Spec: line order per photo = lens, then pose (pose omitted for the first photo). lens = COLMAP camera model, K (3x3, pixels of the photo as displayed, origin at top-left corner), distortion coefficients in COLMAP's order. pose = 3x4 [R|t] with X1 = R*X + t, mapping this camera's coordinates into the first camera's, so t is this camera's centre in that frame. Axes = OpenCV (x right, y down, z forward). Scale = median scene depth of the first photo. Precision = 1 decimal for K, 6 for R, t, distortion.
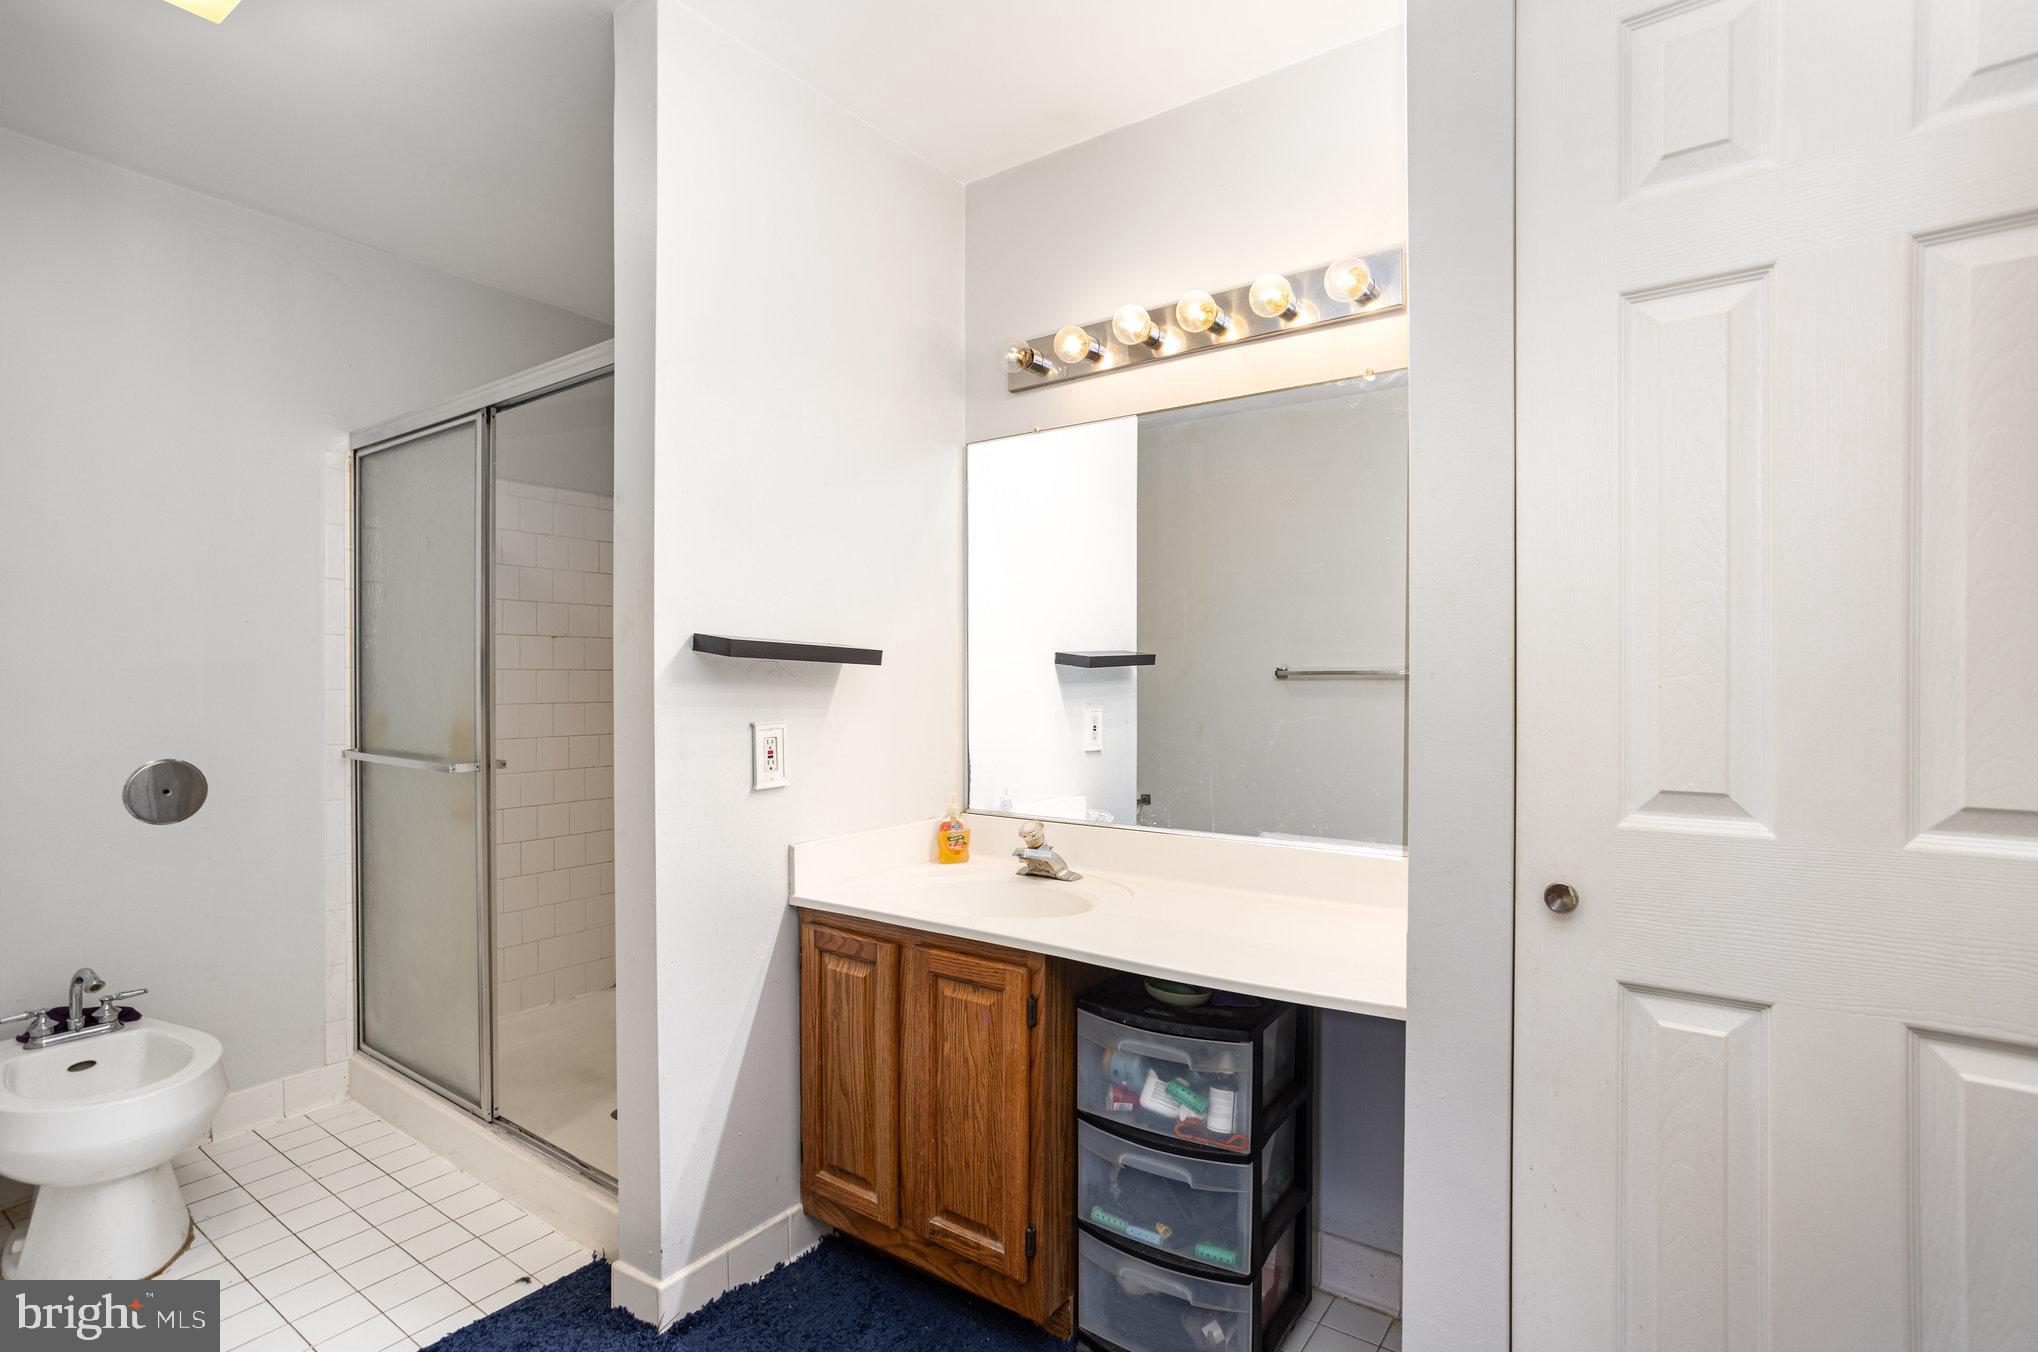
lens RADIAL K [[988.6, 0, 1022.1], [0, 988.6, 678.4], [0, 0, 1]] dist [-0.054657, 0.035081]
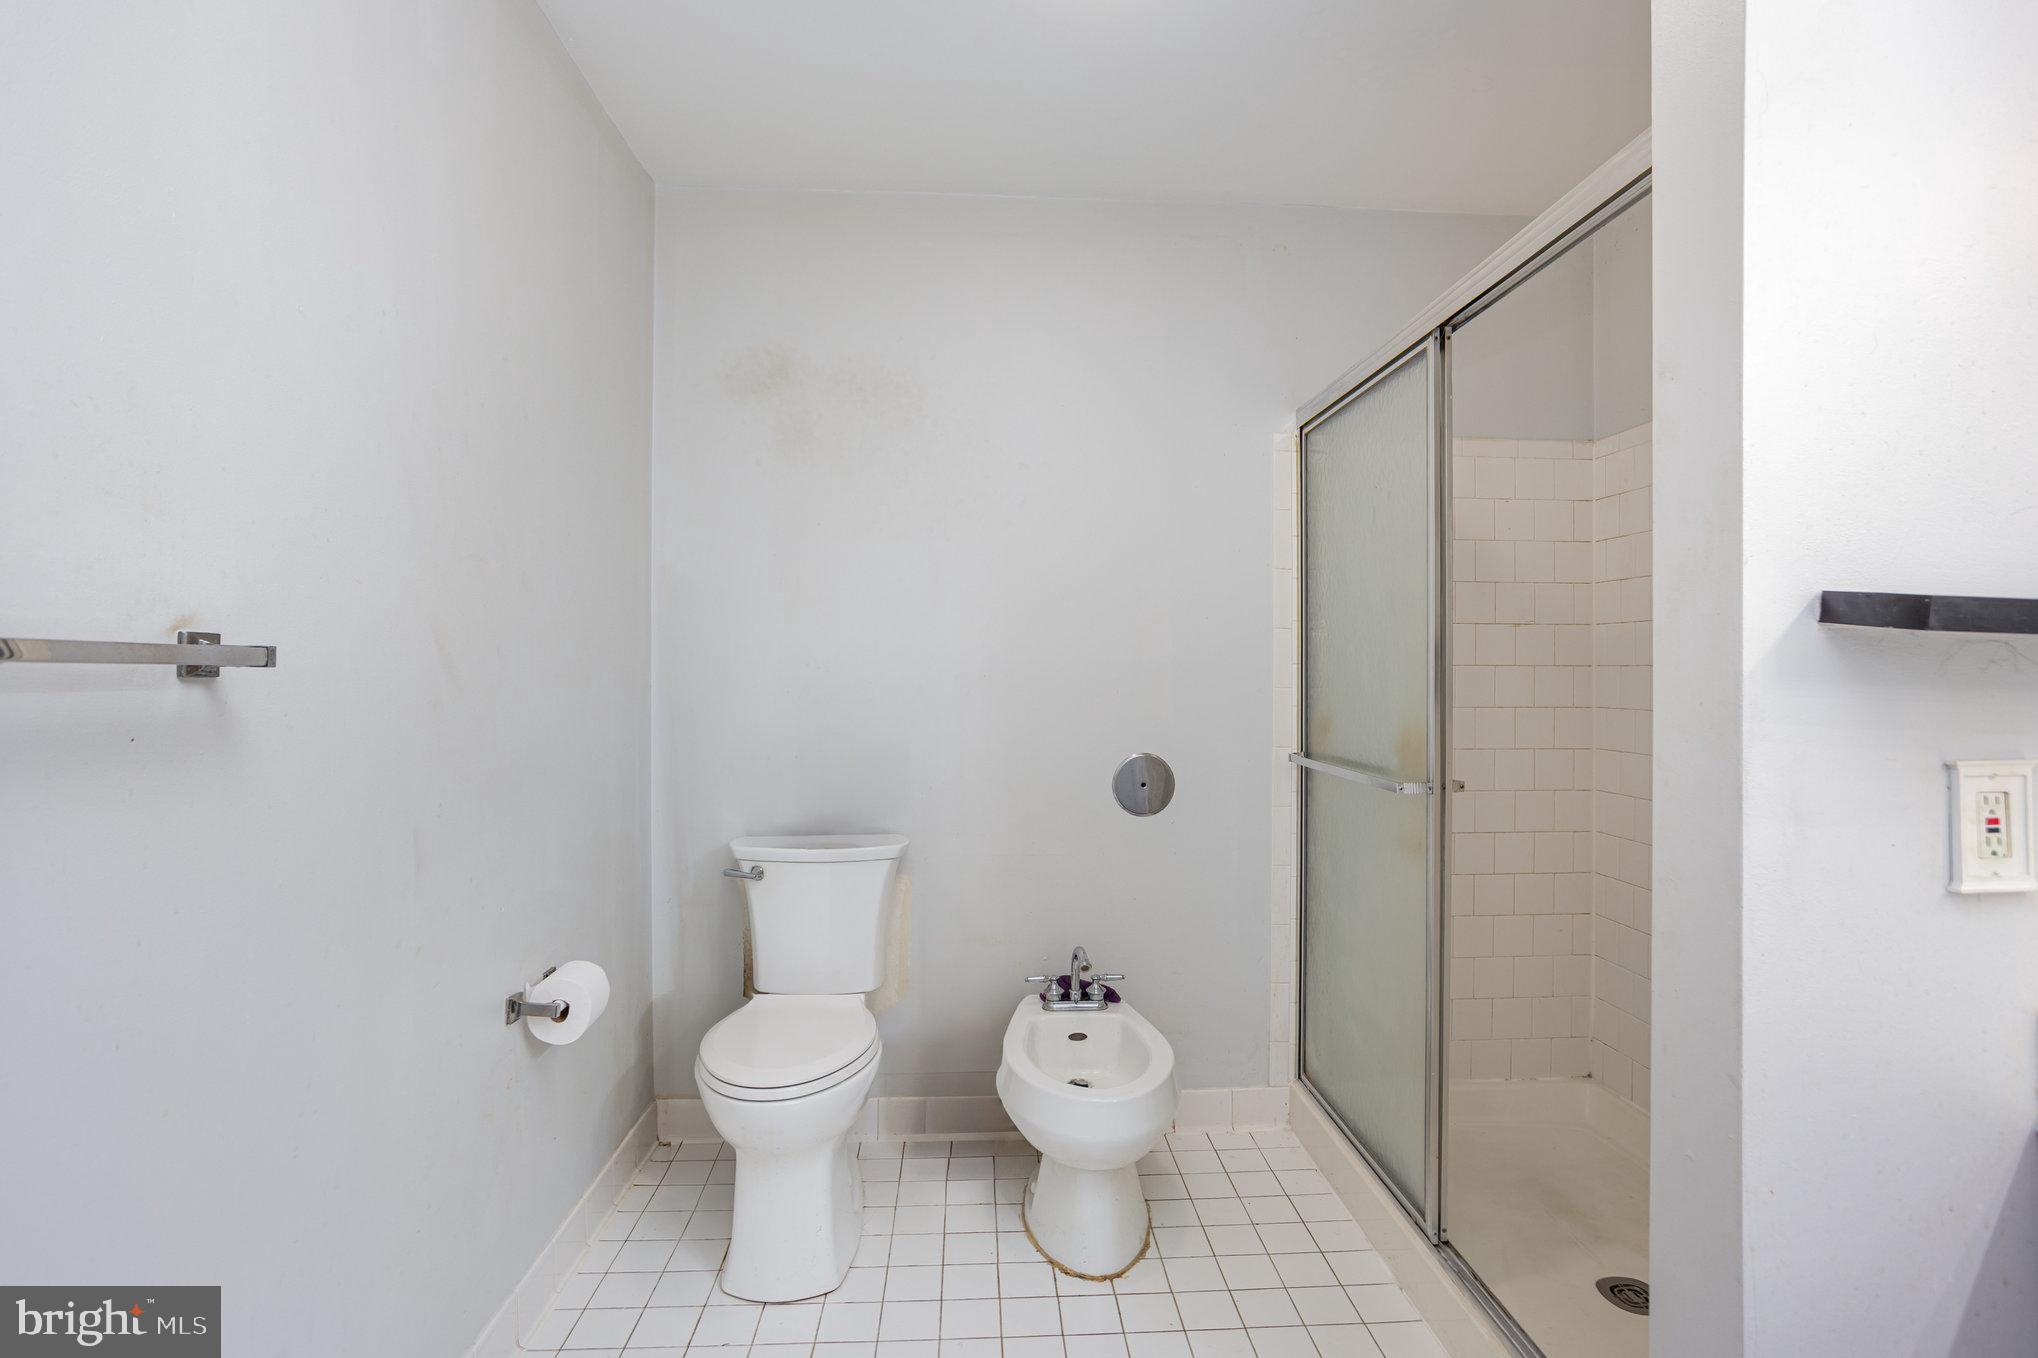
lens RADIAL K [[988.6, 0, 1022.1], [0, 988.6, 681.4], [0, 0, 1]] dist [-0.054657, 0.035081]
pose [[0.625515, 0.005141, -0.780195, -0.149135], [-0.002749, 0.999987, 0.004386, 0.002197], [0.780207, -0.000599, 0.625521, 0.250822]]
